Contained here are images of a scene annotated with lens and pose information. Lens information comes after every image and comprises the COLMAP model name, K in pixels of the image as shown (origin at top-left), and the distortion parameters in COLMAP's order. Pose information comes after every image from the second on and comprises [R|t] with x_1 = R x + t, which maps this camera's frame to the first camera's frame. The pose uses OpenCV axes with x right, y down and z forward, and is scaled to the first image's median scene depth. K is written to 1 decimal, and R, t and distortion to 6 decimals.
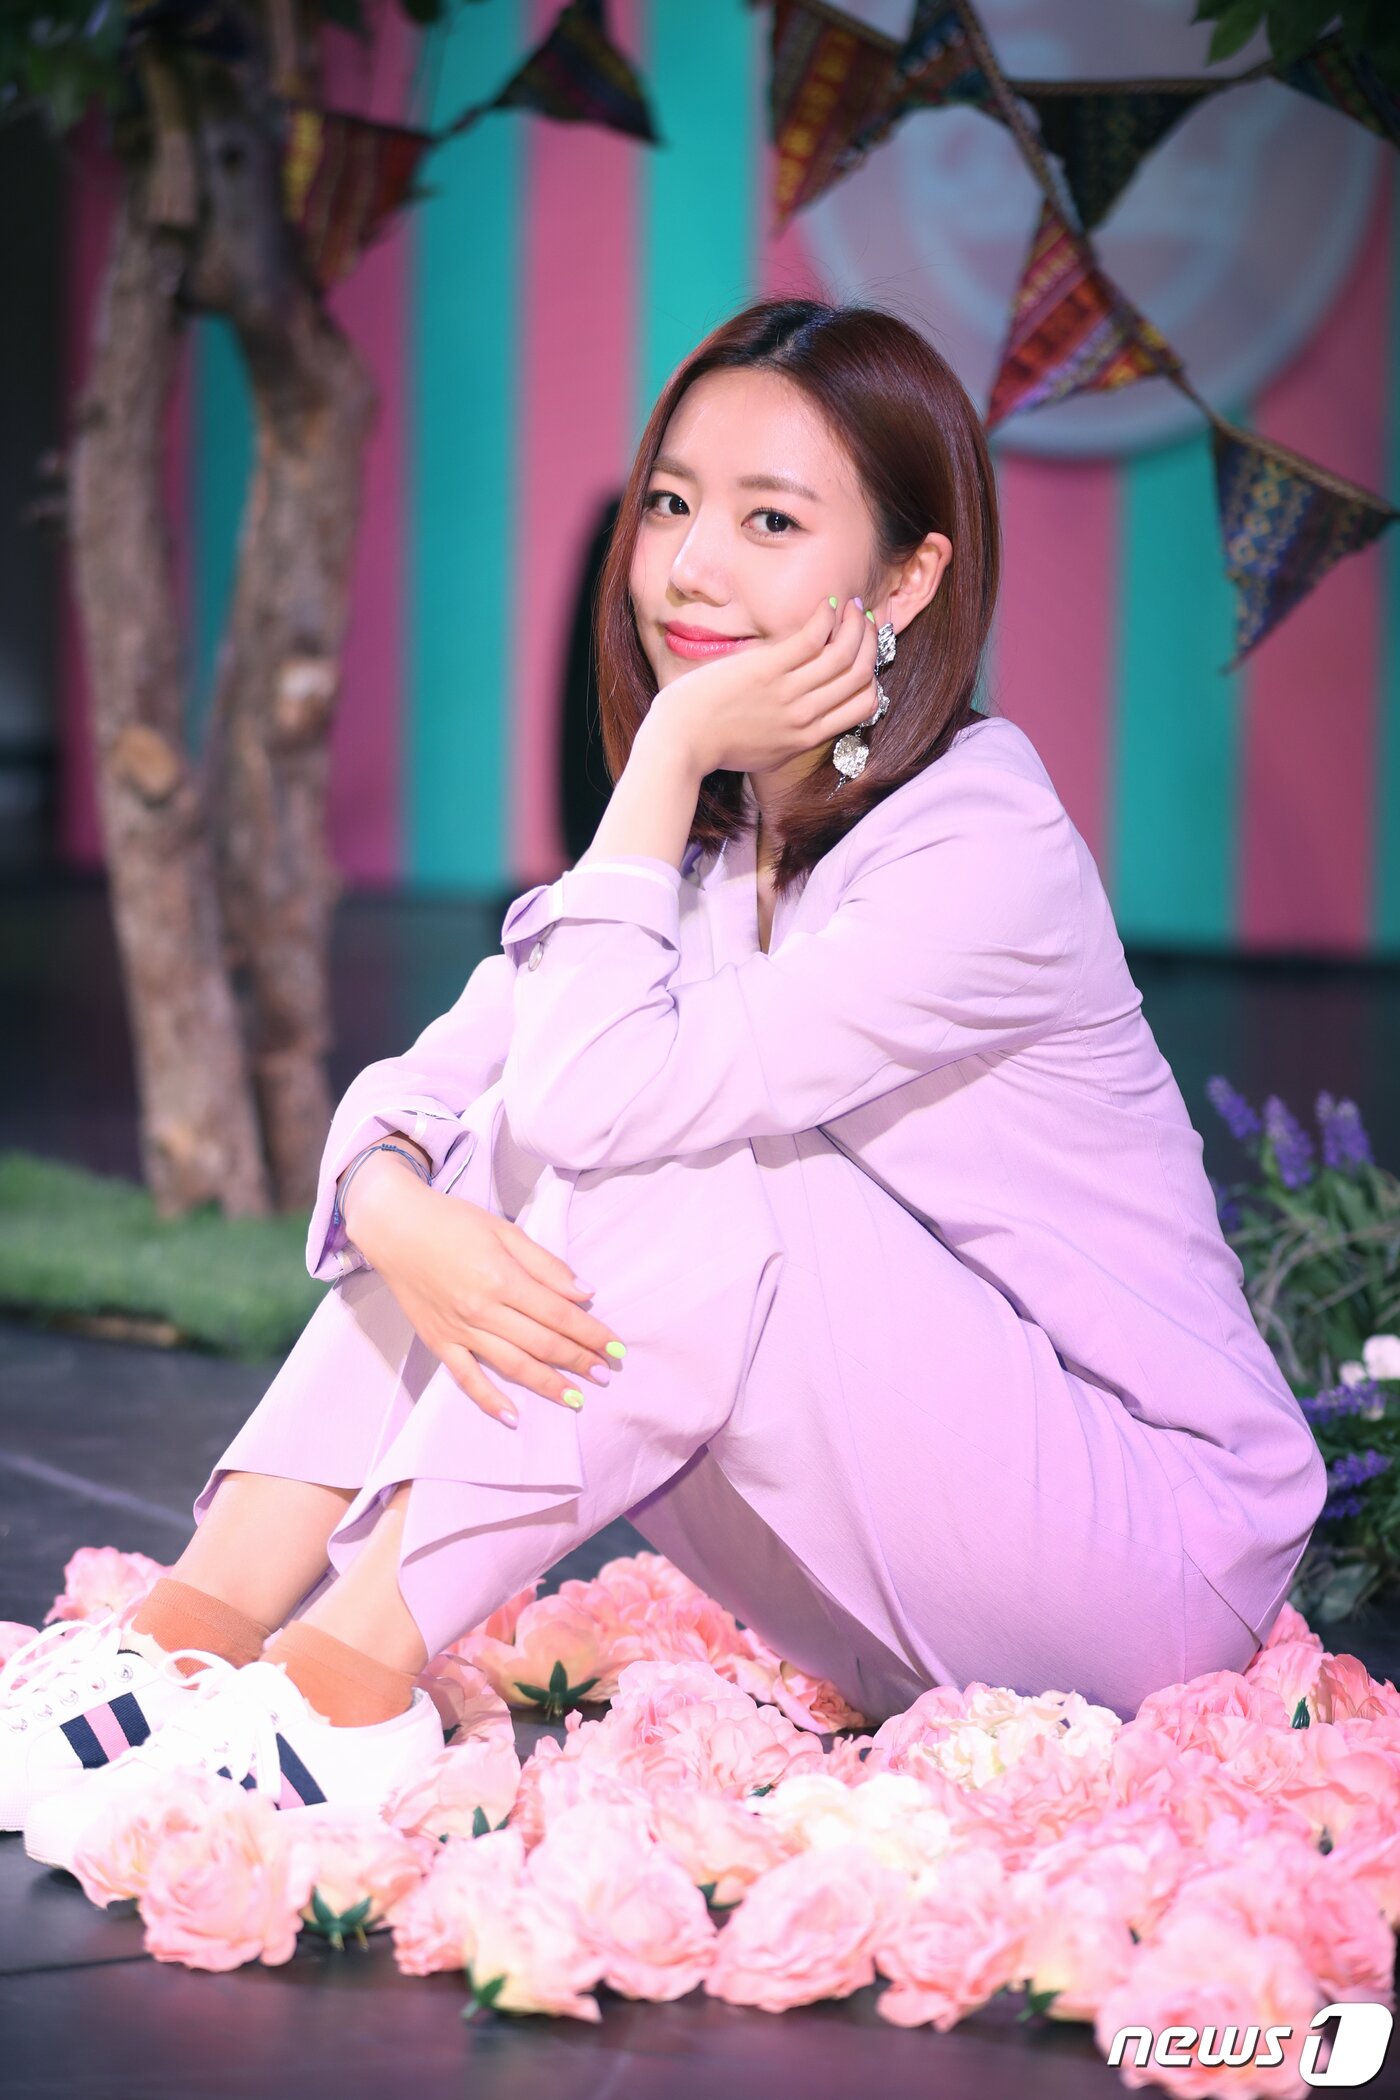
lens RADIAL K [[5943.3, 0, 686.3], [0, 5943.3, 1033.8], [0, 0, 1]] dist [0.098136, 0.000000]
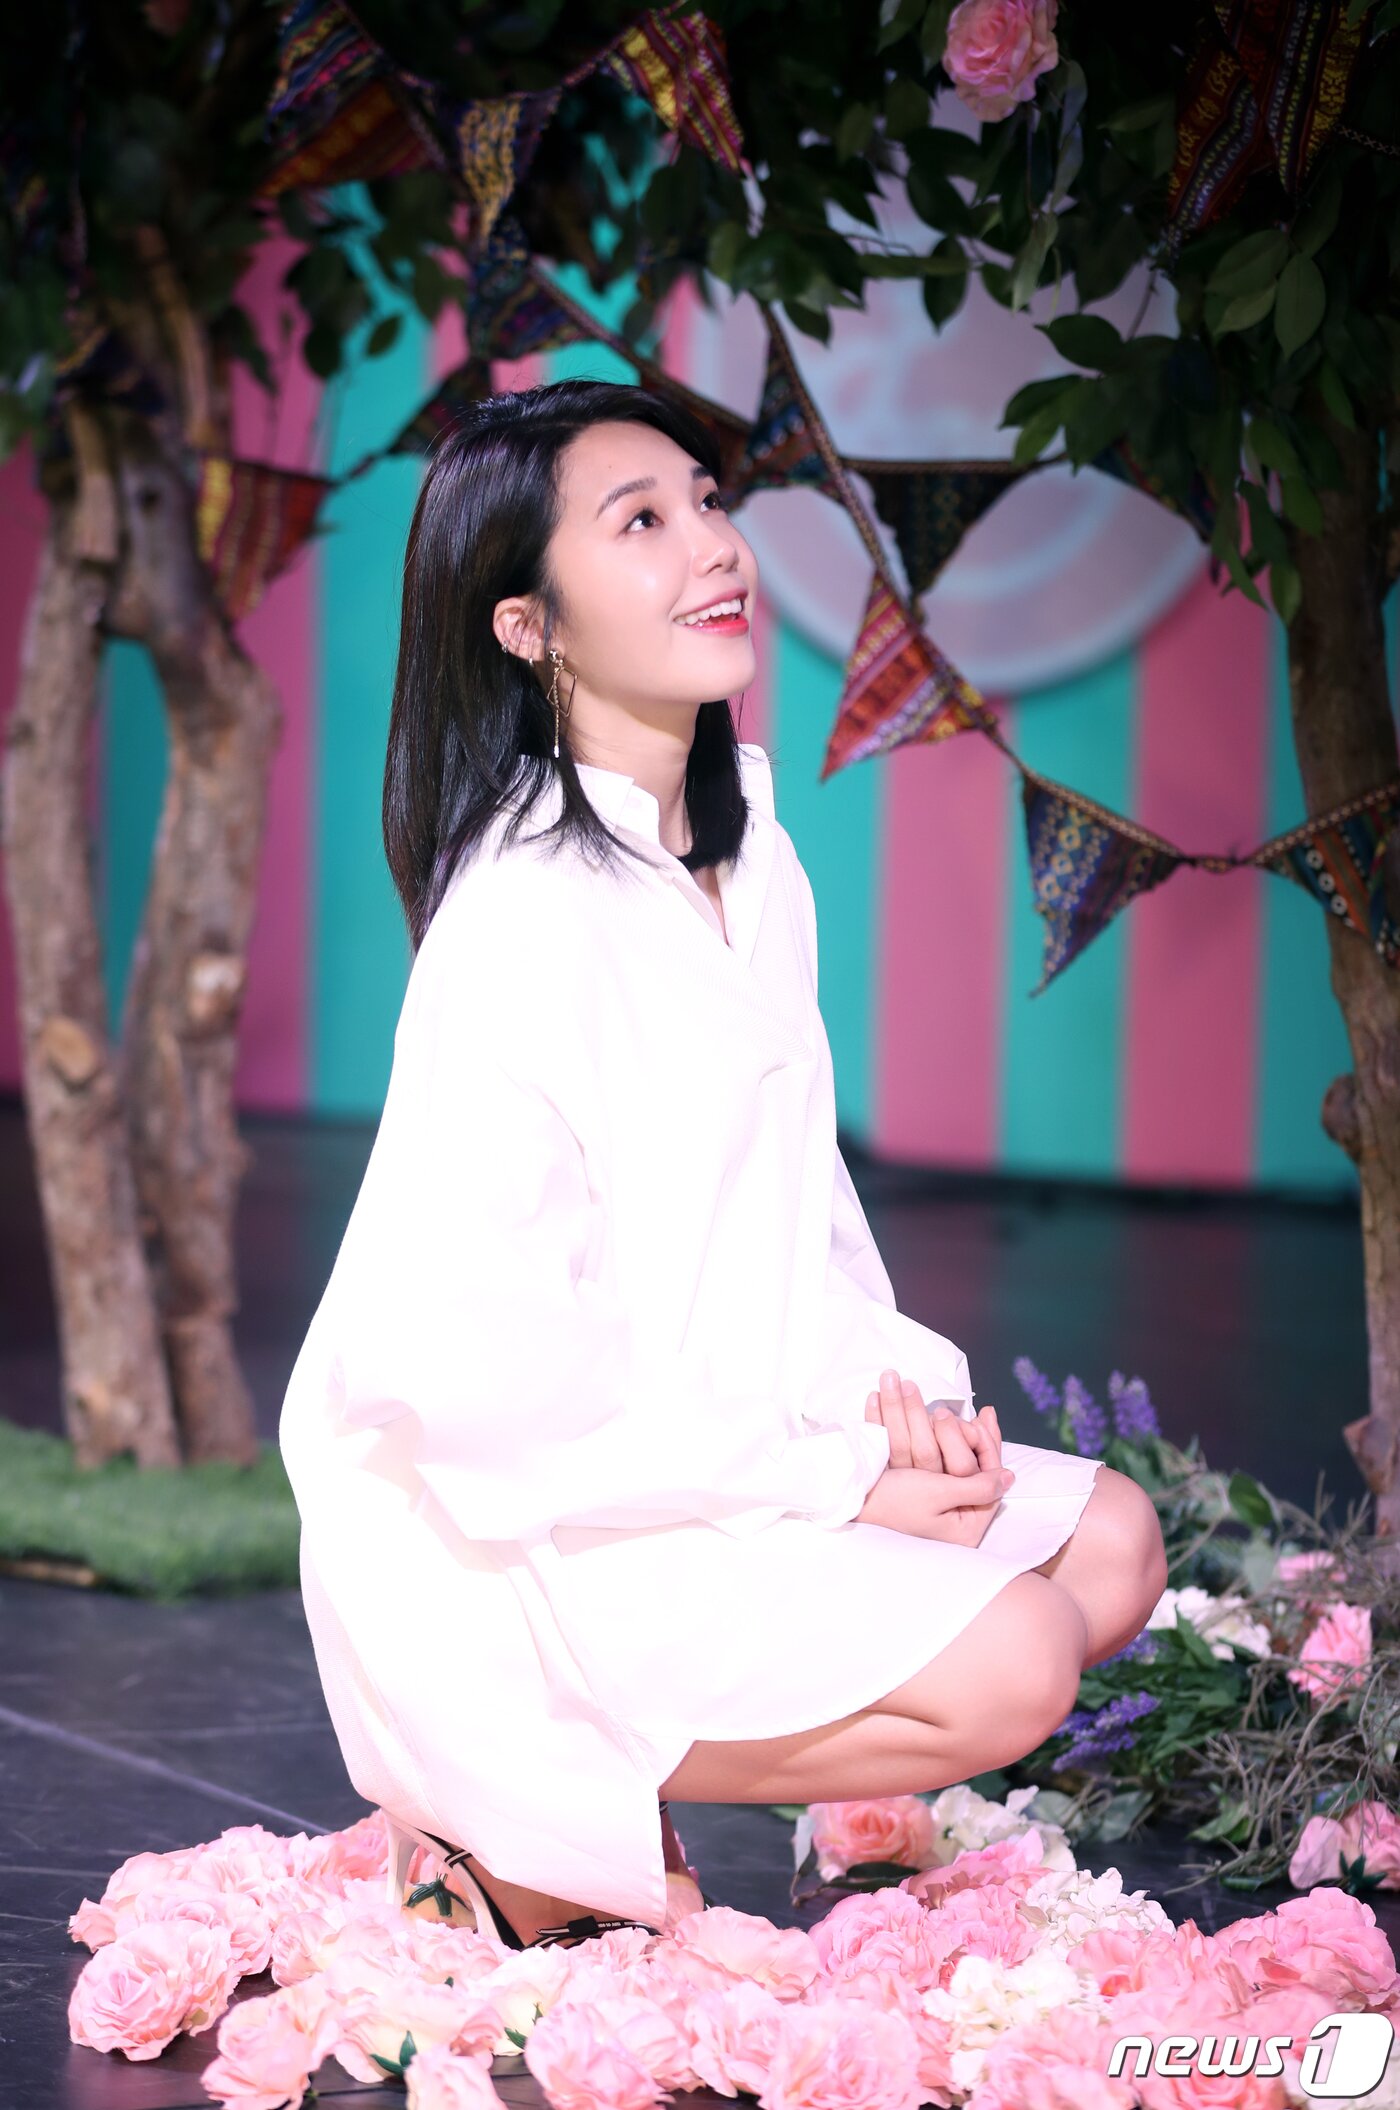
lens RADIAL K [[6467.2, 0, 710.3], [0, 6467.2, 1069.5], [0, 0, 1]] dist [0.151585, 0.000000]
pose [[0.999895, 0.002735, 0.014207, 0.010514], [-0.002485, 0.999842, -0.017621, -0.021822], [-0.014252, 0.017583, 0.999744, -0.196310]]
